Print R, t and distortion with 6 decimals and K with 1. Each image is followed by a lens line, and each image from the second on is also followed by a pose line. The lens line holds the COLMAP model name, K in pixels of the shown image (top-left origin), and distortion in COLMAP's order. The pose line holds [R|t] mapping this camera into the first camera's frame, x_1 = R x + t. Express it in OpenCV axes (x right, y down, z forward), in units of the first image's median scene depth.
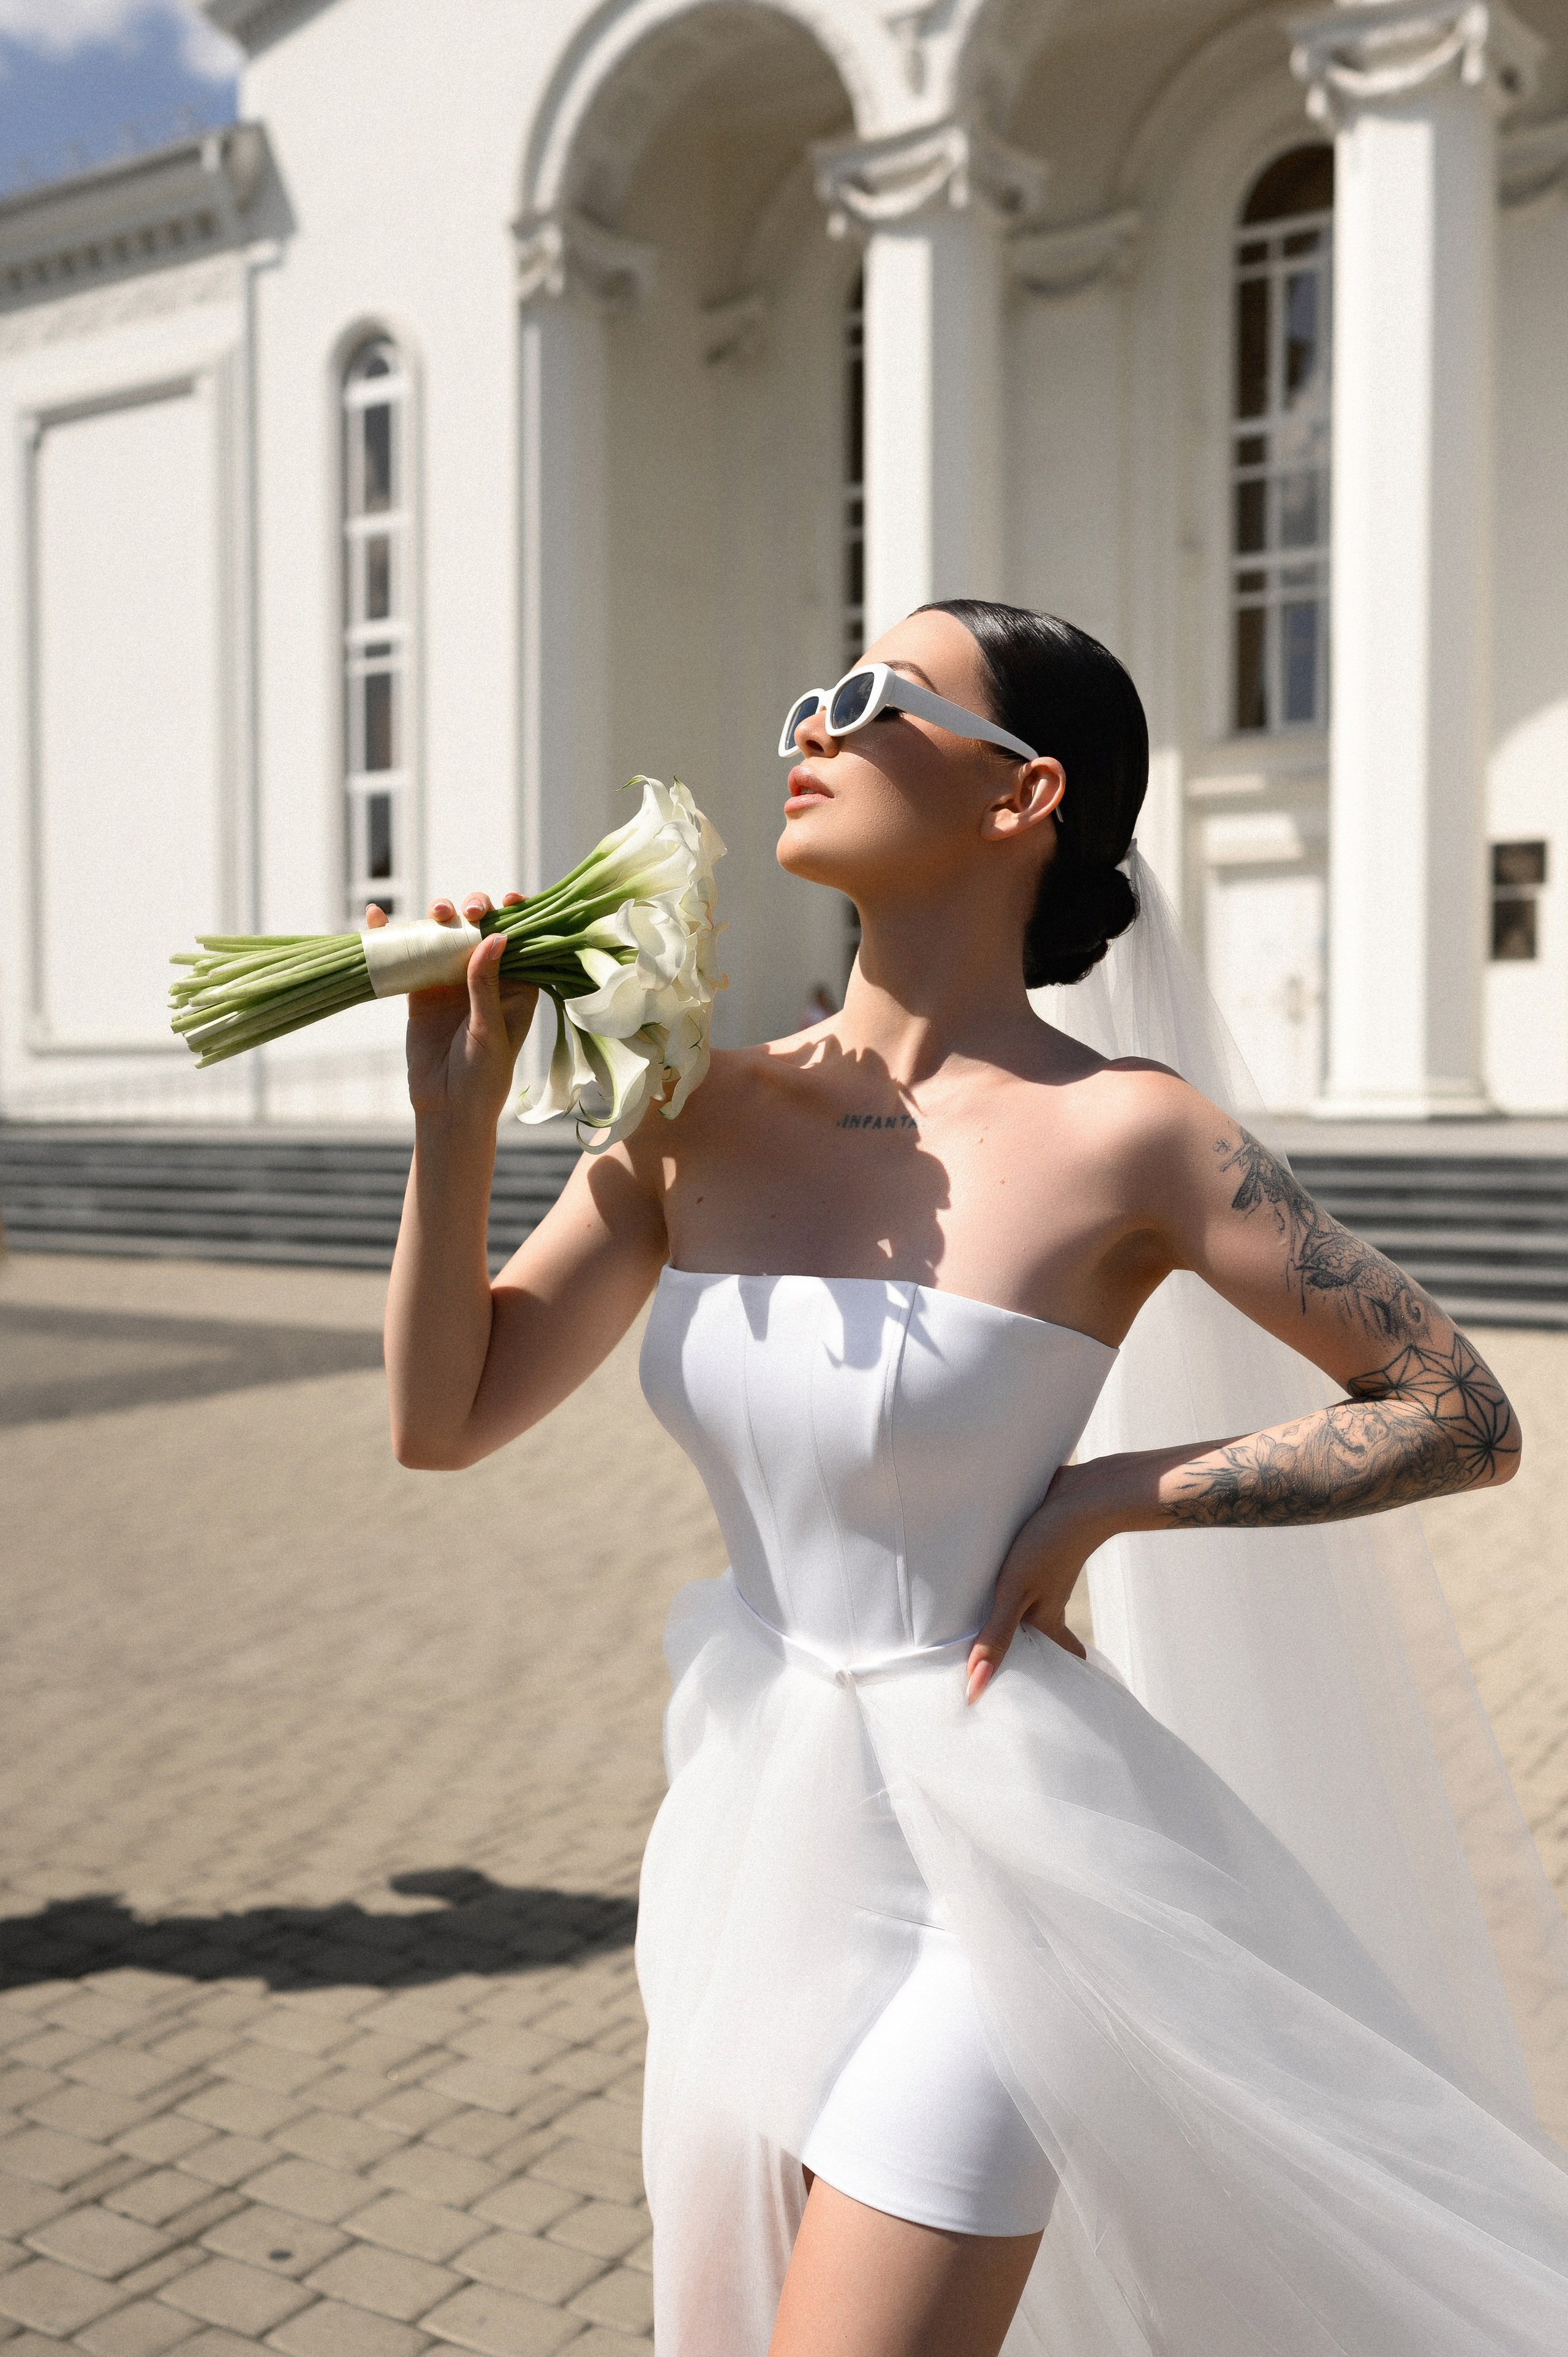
lens RADIAL K [[2304.9, 0, 795.0], [0, 2304.9, 1182.1], [0, 0, 1]] dist [-0.006219, 0.000000]
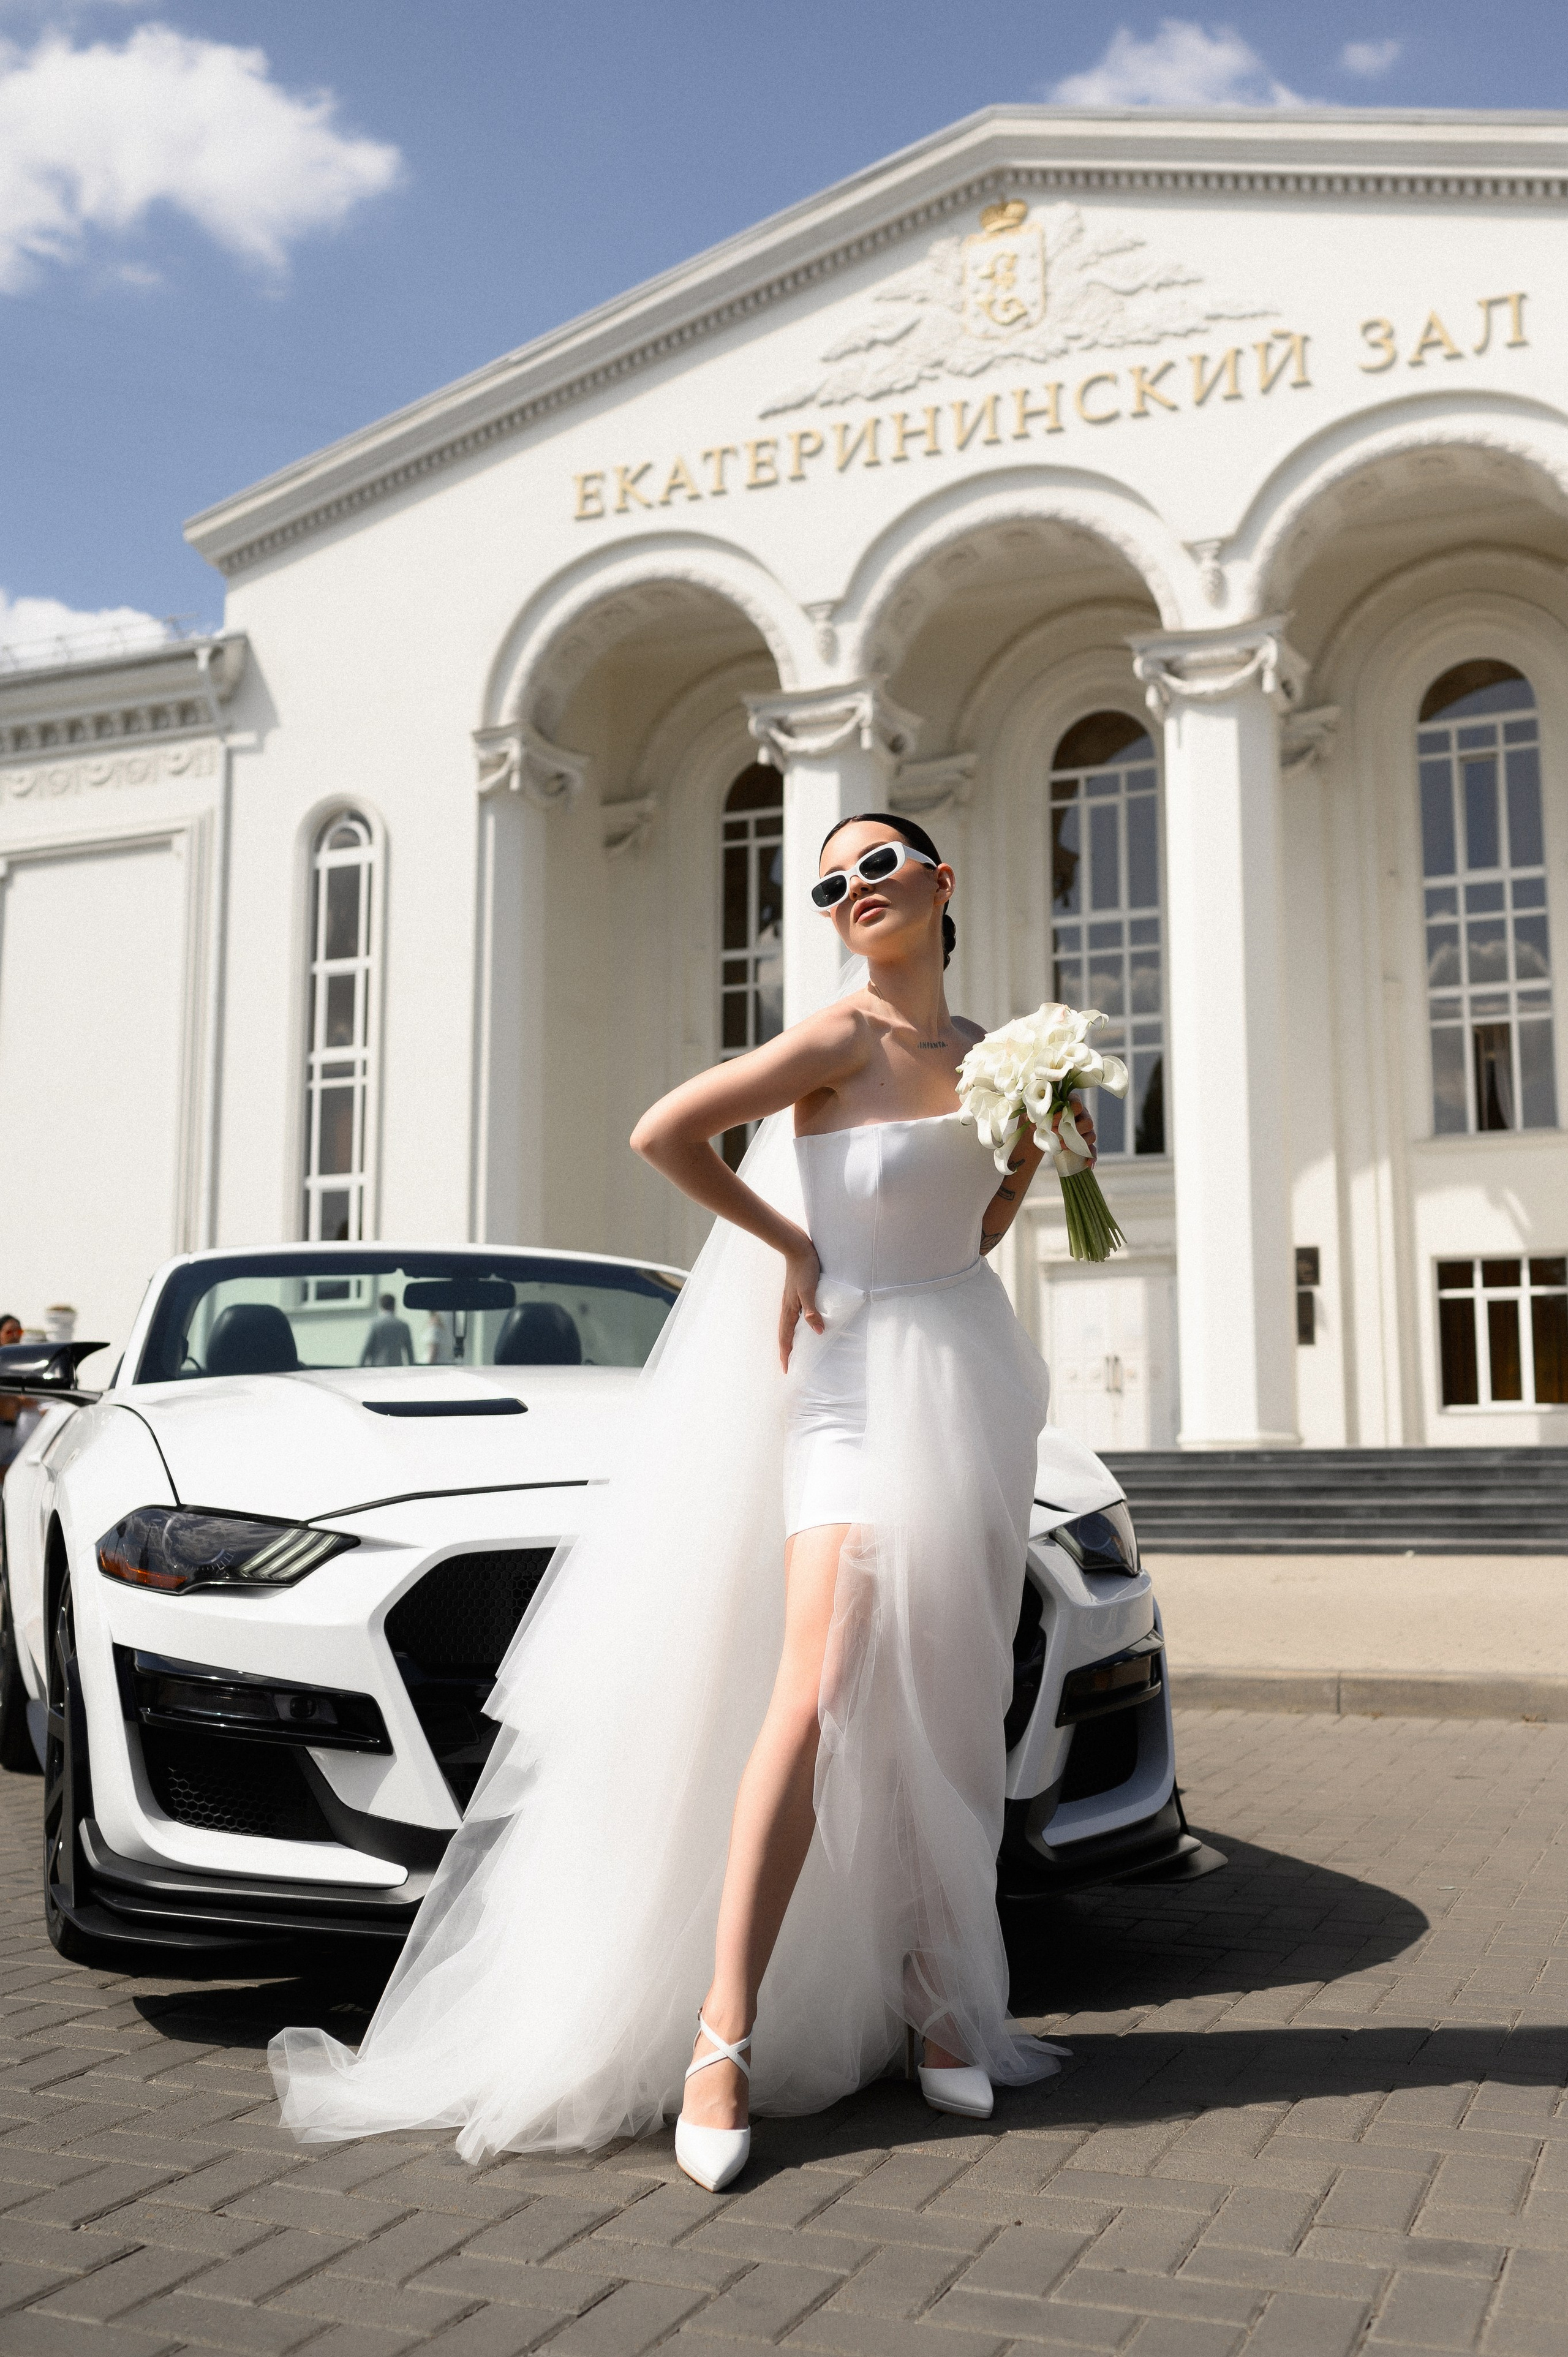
lens RADIAL K [[2304.9, 0, 783.4], [0, 2304.9, 1183.4], [0, 0, 1]] dist [-0.006219, 0.000000]
pose [[0.985422, 0.027083, 0.167957, -0.179975], [0.003776, 0.983522, -0.180747, 0.043948], [-0.170085, 0.178746, 0.969083, -0.186709]]
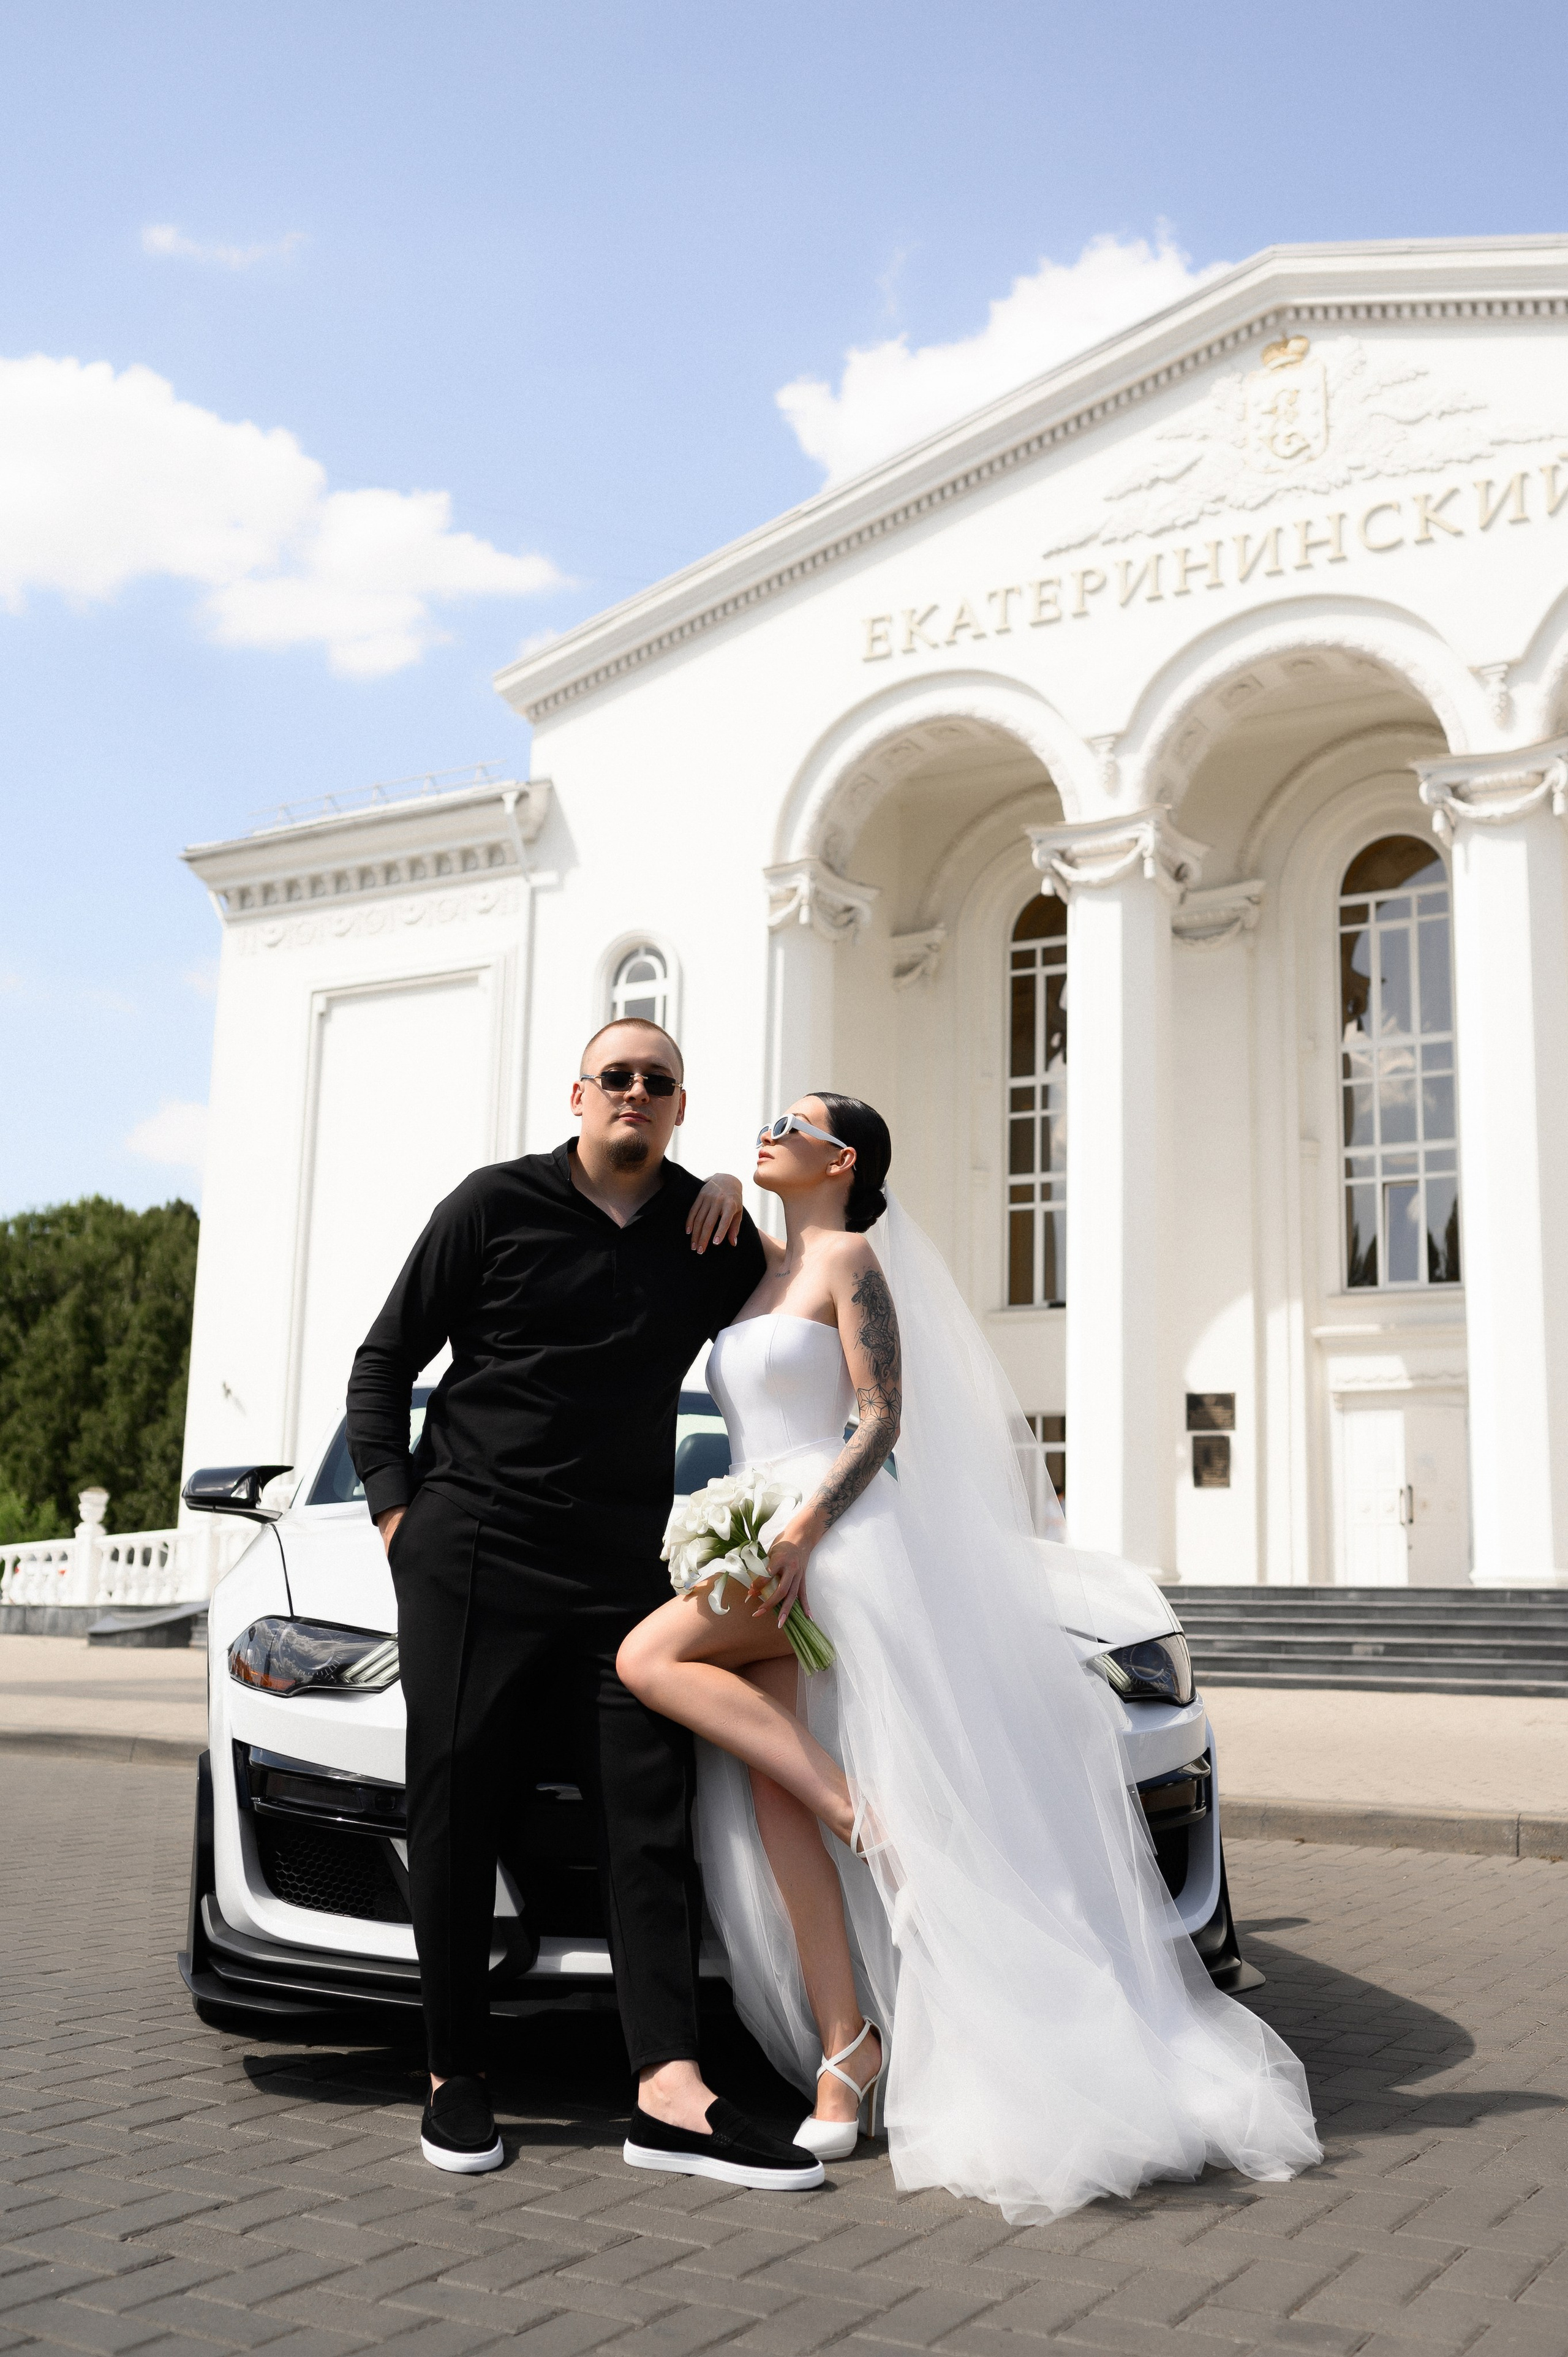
lens RADIAL K [[2304.9, 0, 792.0], [0, 2304.9, 1189.5], [0, 0, 1]] dist [-0.006219, 0.000000]
pose [[0.998731, 0.035231, 0.036002, -0.165762], [-0.026087, 0.973160, -0.228648, 0.044448], [-0.043091, 0.227419, 0.972843, -0.201749]]
